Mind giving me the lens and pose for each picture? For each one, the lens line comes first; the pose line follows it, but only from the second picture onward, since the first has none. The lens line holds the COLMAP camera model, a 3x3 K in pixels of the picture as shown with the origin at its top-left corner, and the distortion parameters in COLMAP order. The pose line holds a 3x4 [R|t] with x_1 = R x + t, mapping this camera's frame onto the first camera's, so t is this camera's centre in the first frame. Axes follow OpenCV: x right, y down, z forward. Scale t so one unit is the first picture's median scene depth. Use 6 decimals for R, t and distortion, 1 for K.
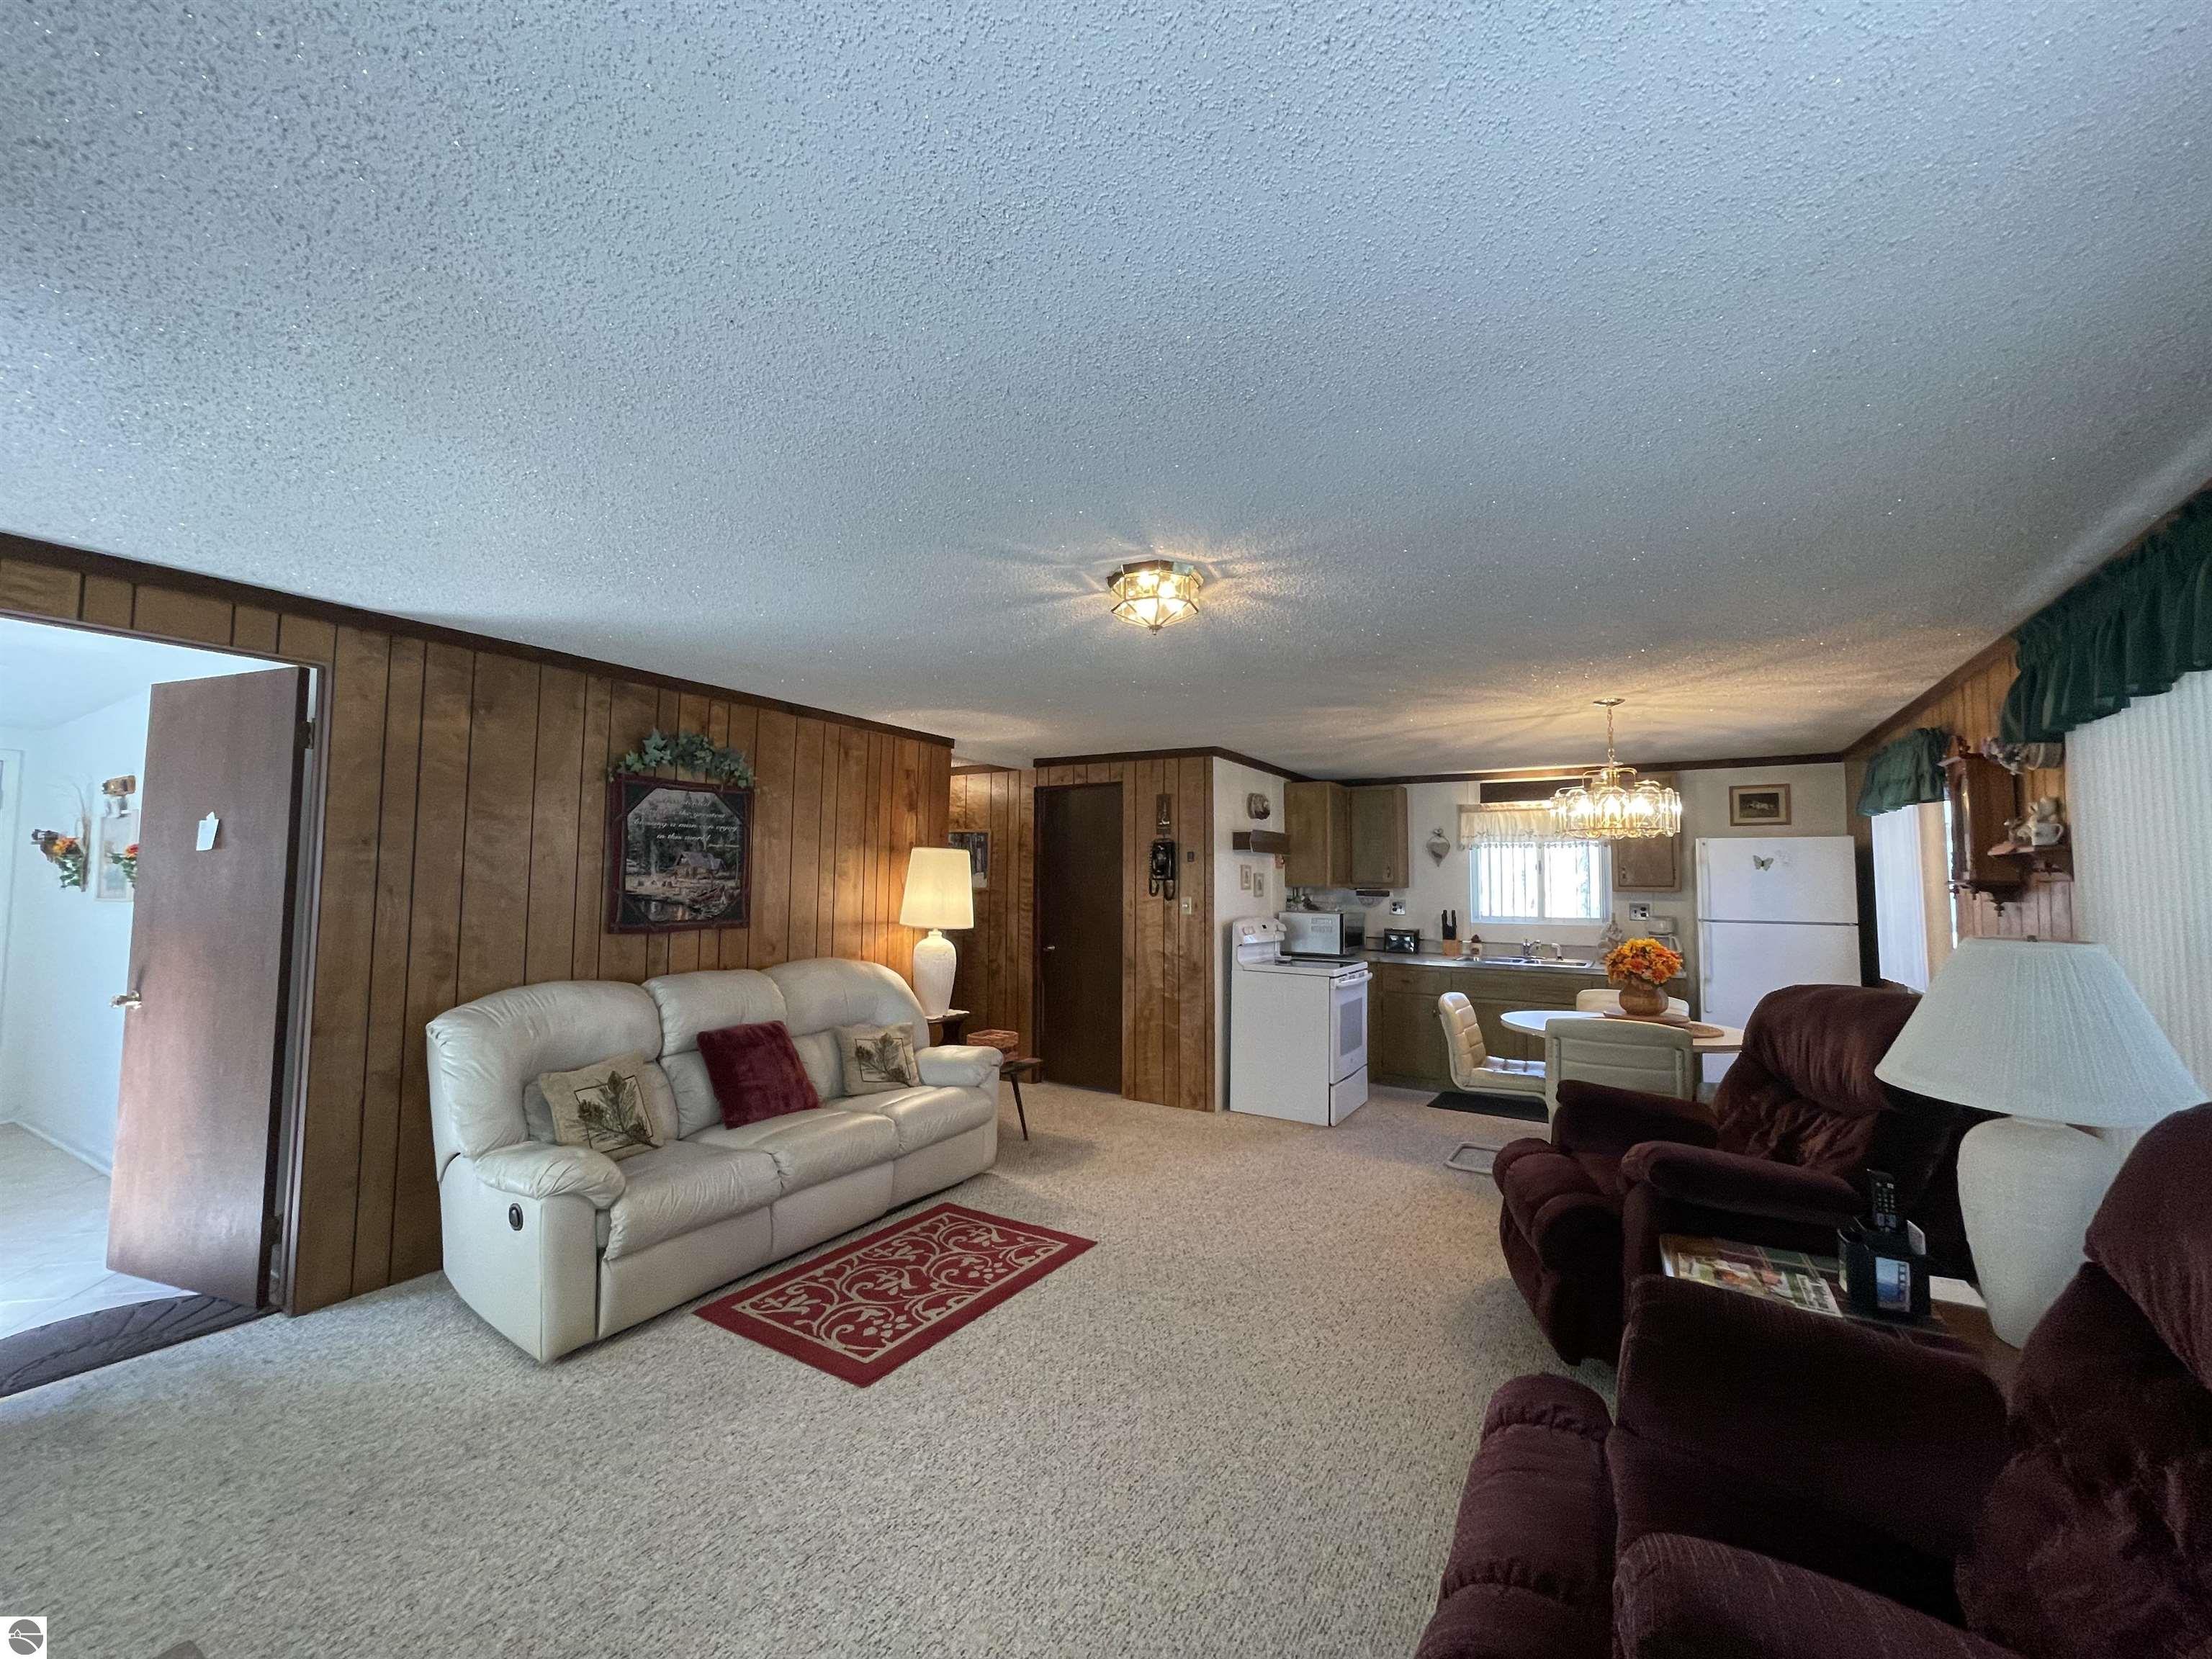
lens RADIAL K [[886.2, 0, 1095.5], [0, 886.2, 831.0], [0, 0, 1]] dist [-0.003455, 0.000745]
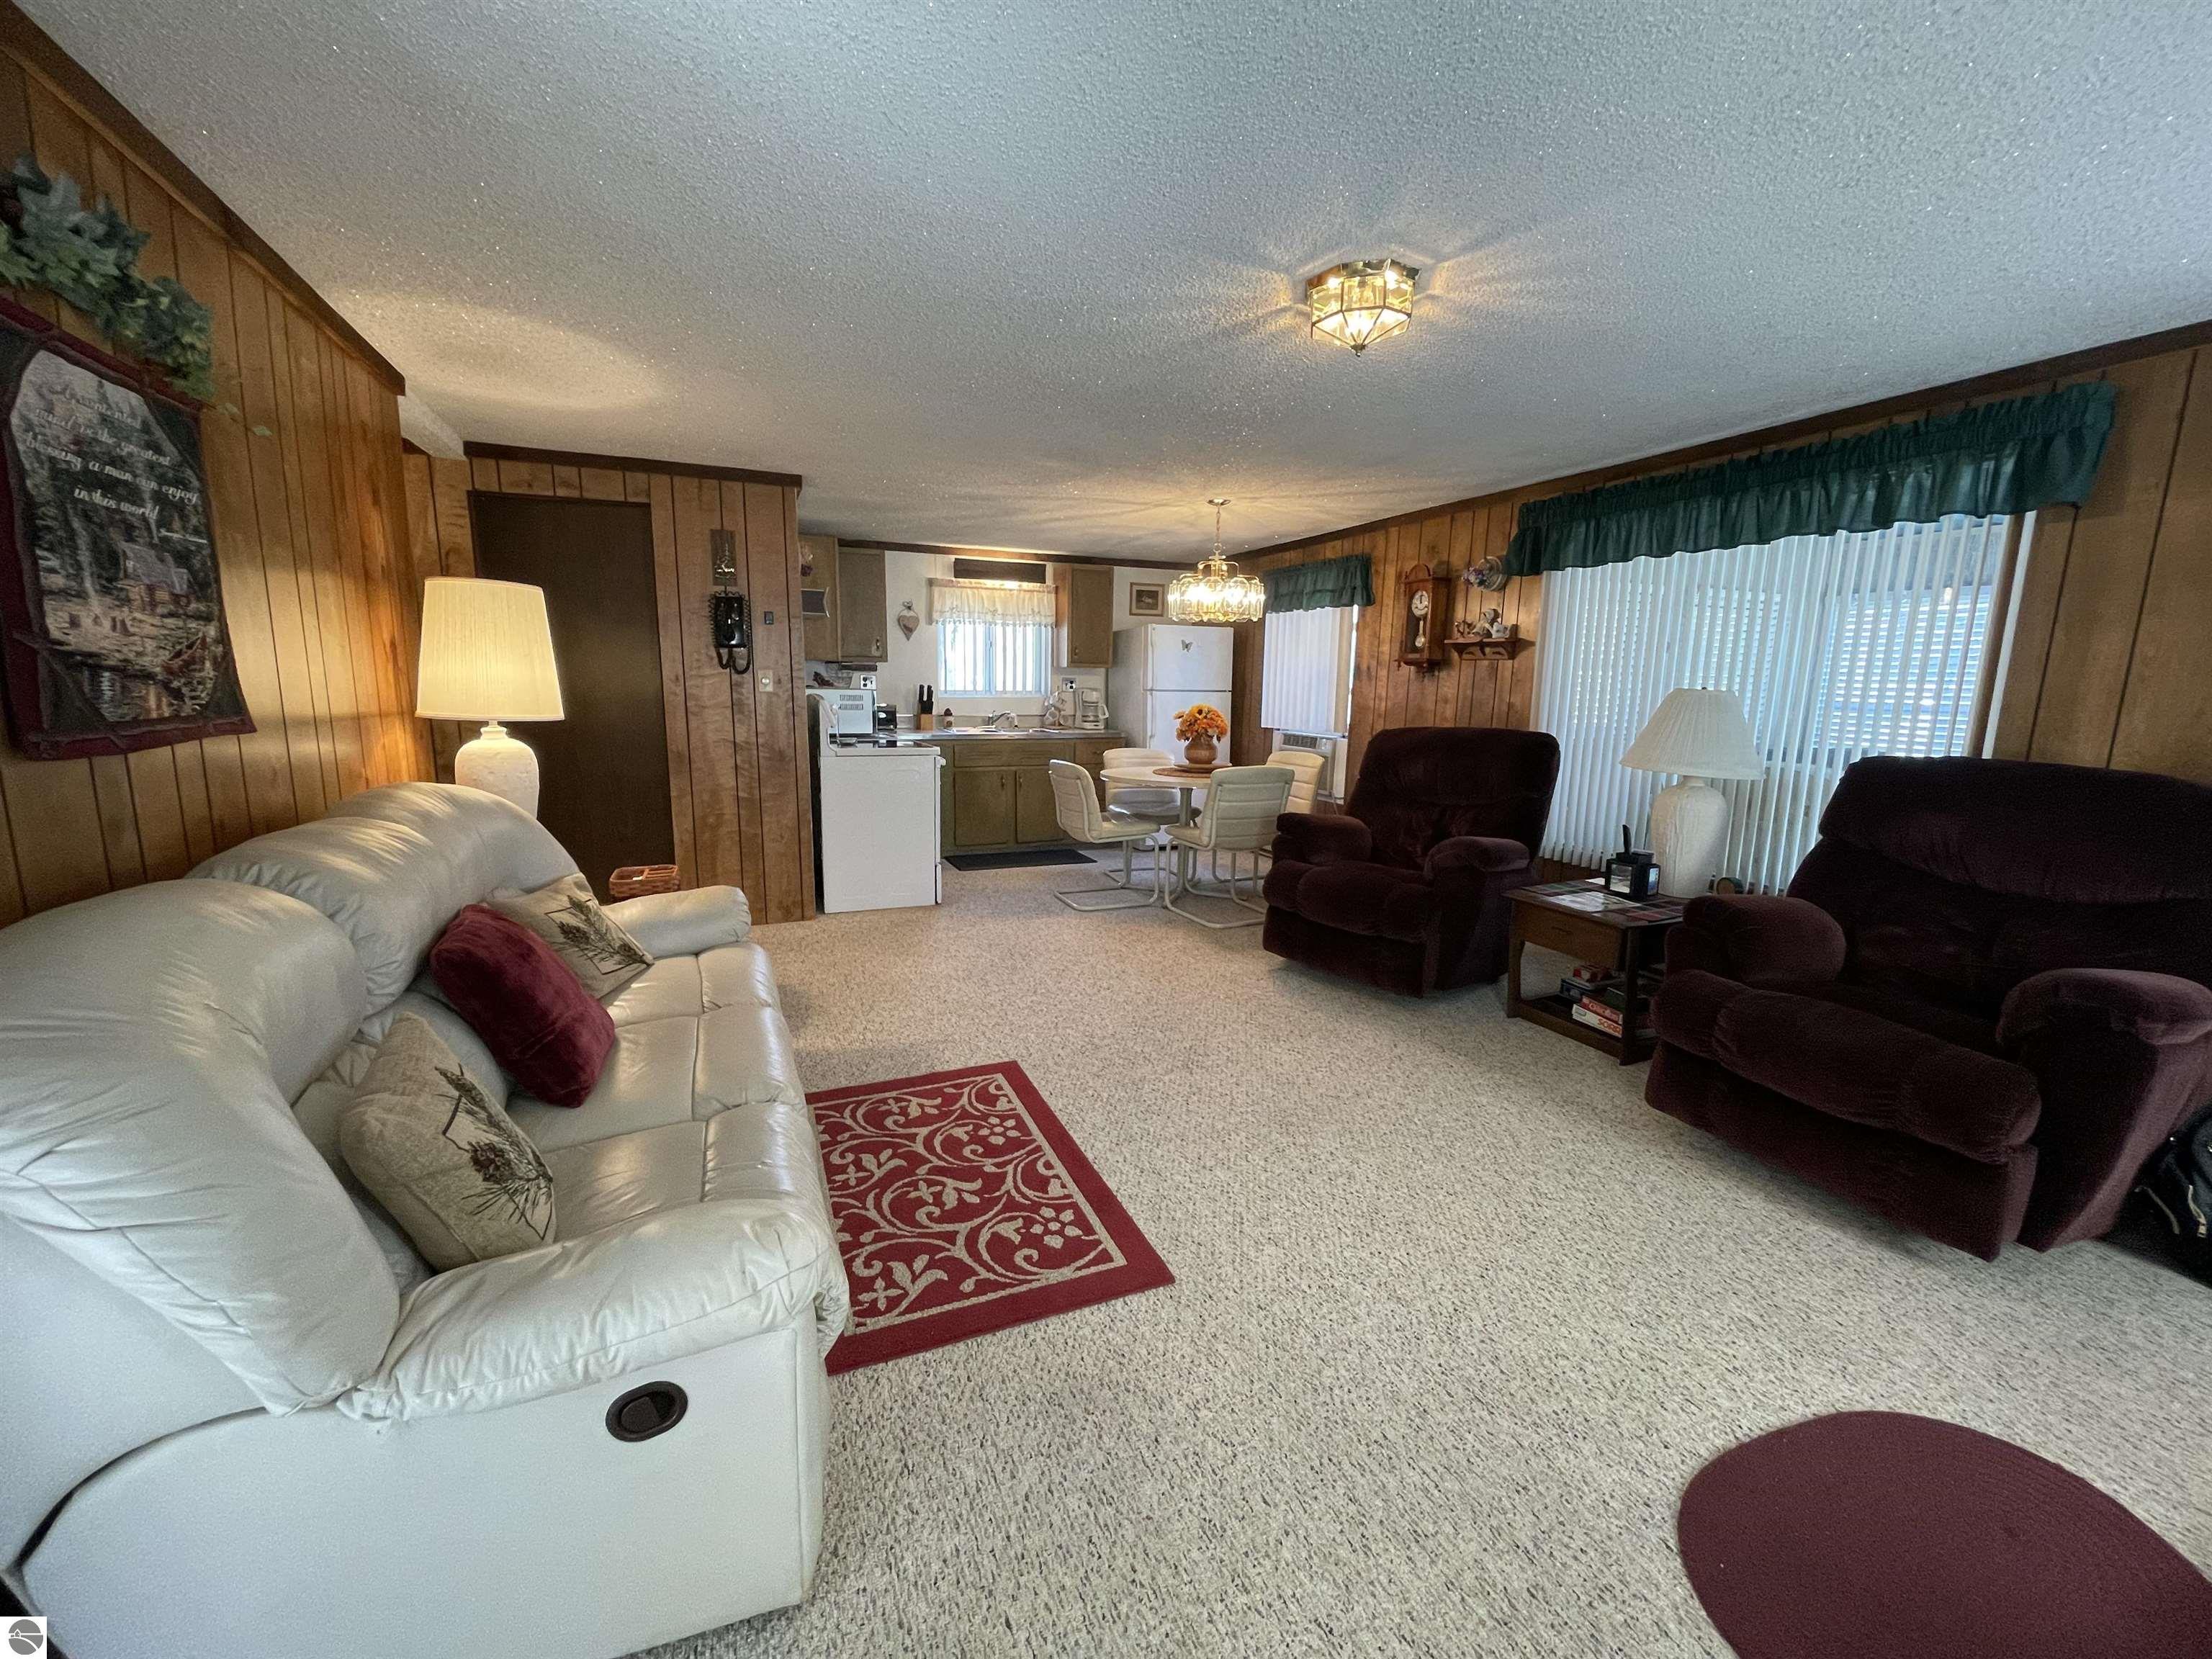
lens RADIAL K [[886.2, 0, 1087.4], [0, 886.2, 826.3], [0, 0, 1]] dist [-0.003455, 0.000745]
pose [[0.585366, -0.137352, 0.799050, -0.554986], [-0.058460, 0.975830, 0.210566, 0.039357], [-0.808659, -0.169971, 0.563188, 0.424544]]
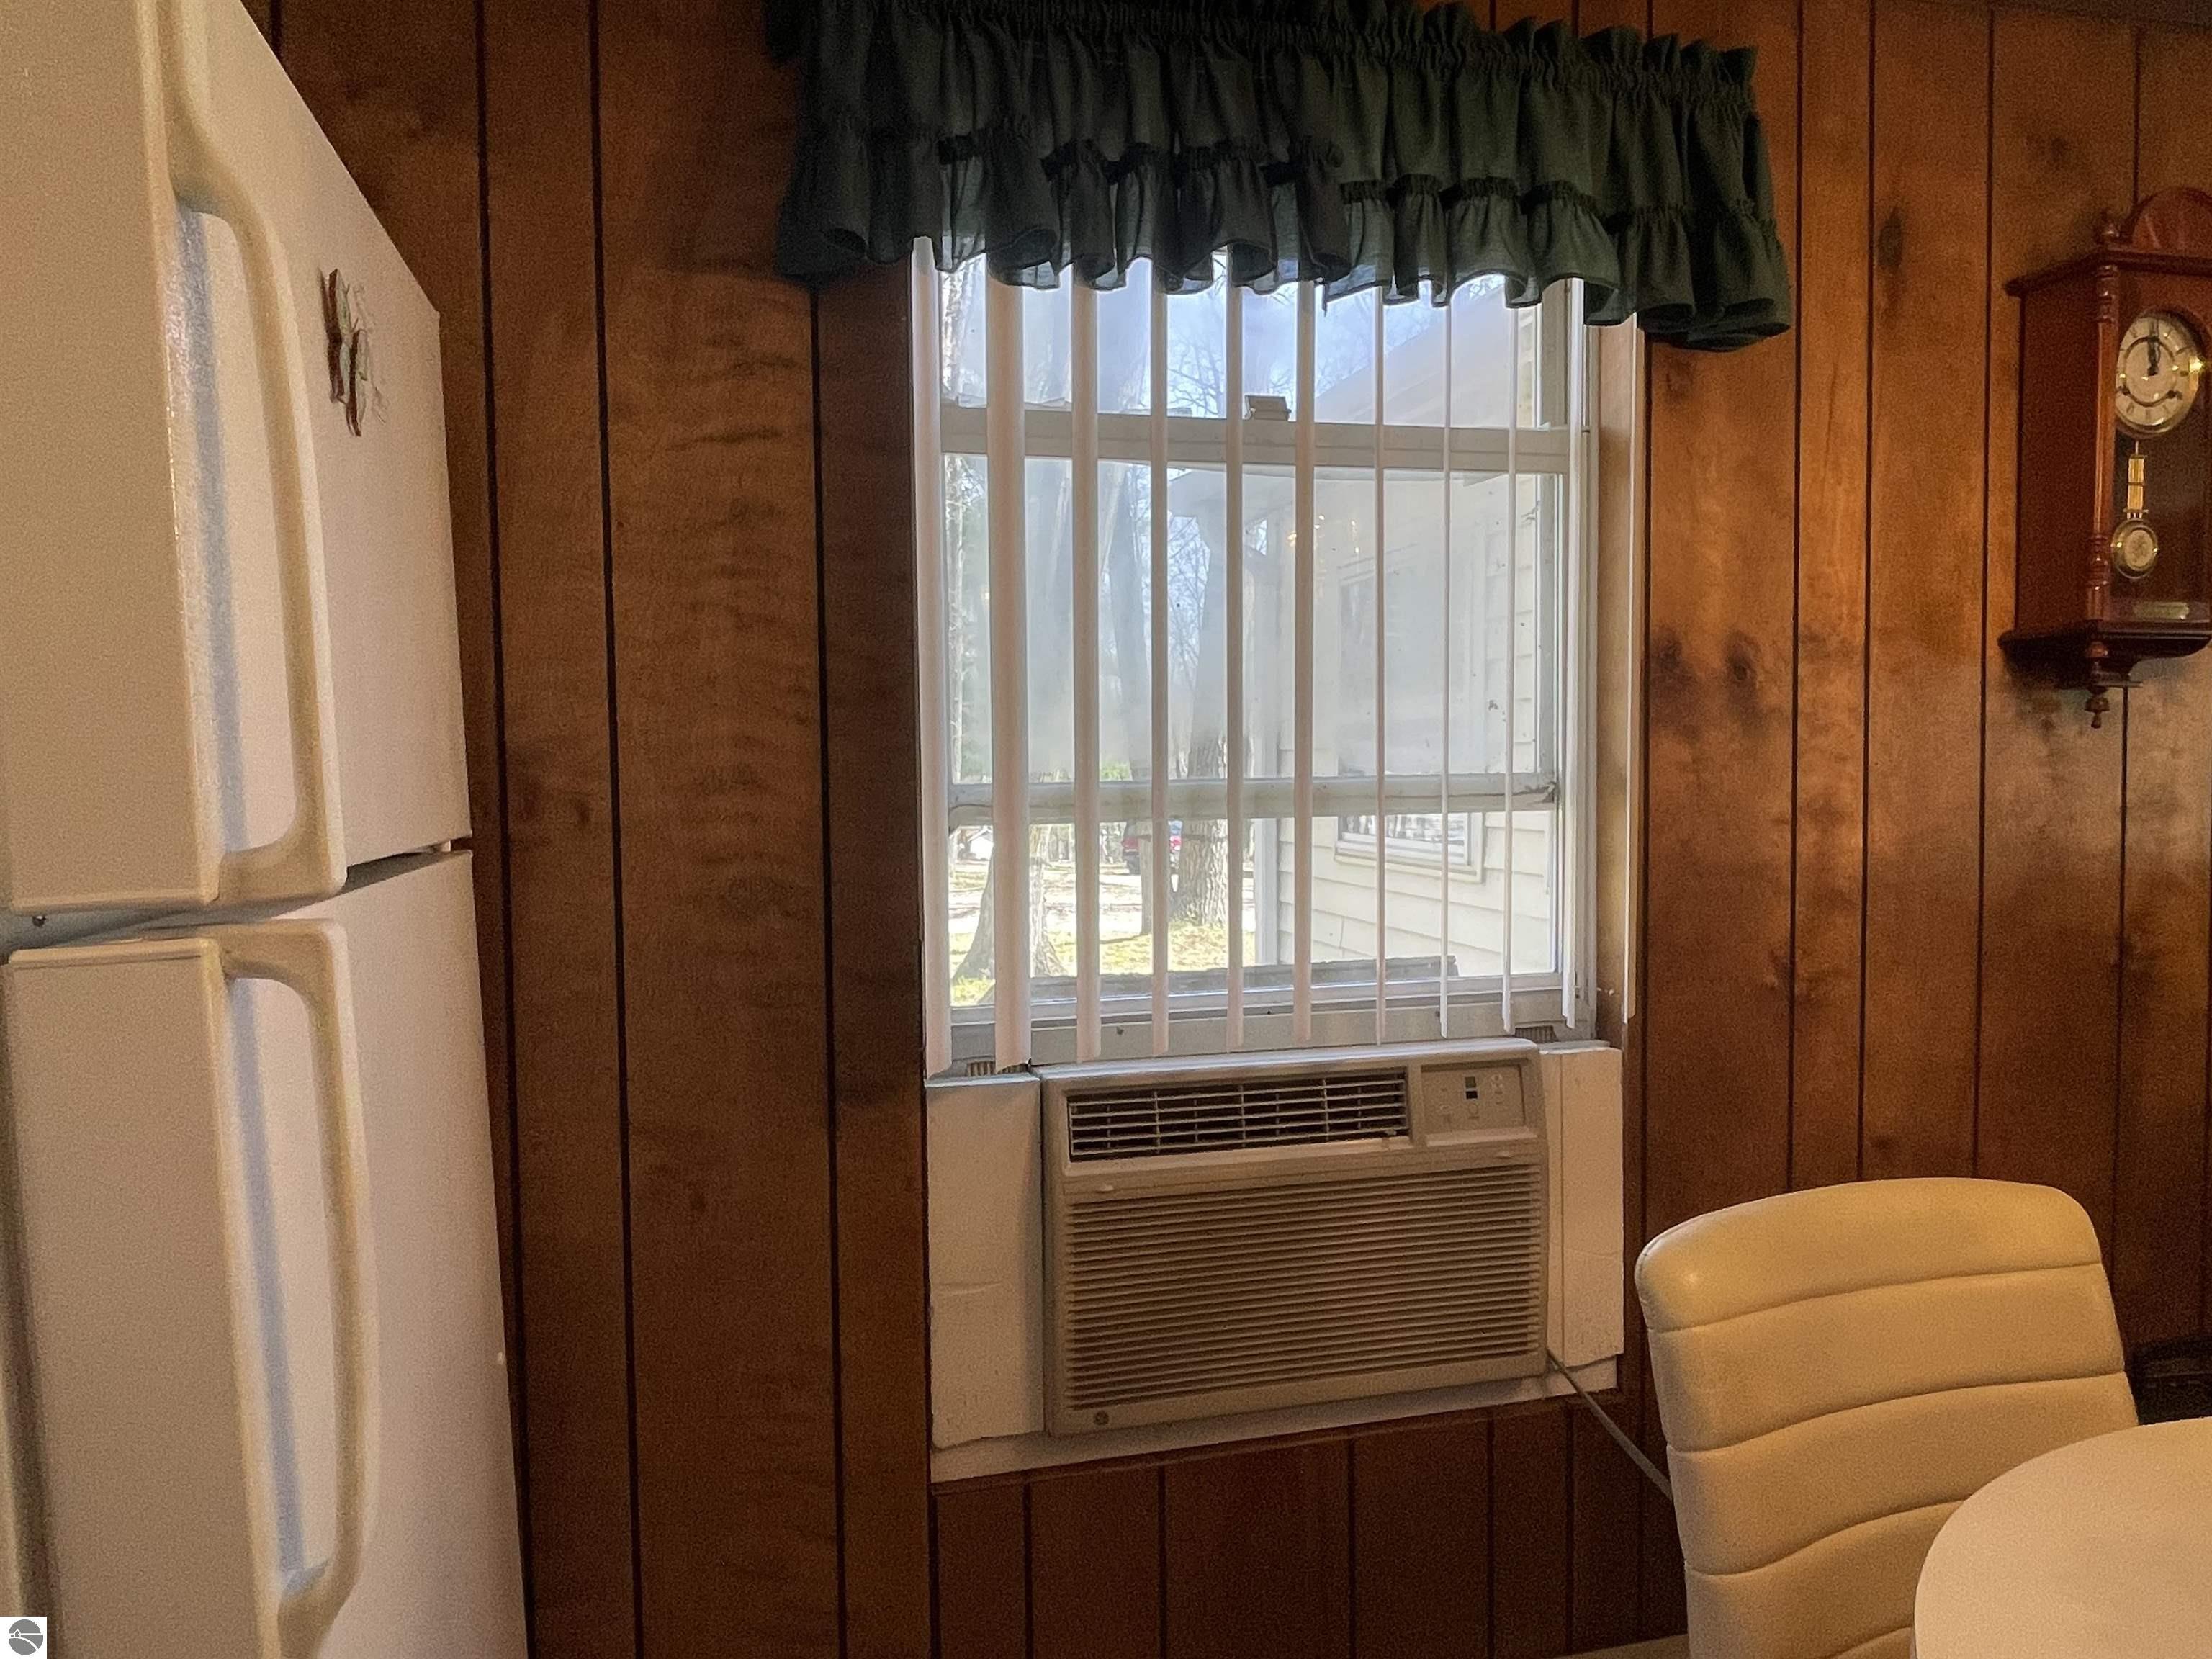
lens RADIAL K [[1395.2, 0, 1112.0], [0, 1395.2, 831.0], [0, 0, 1]] dist [-0.001723, 0.000192]
pose [[-0.706659, -0.044211, 0.706171, 0.723357], [-0.039741, 0.998950, 0.022773, 0.114139], [-0.706437, -0.011971, -0.707675, 1.363240]]
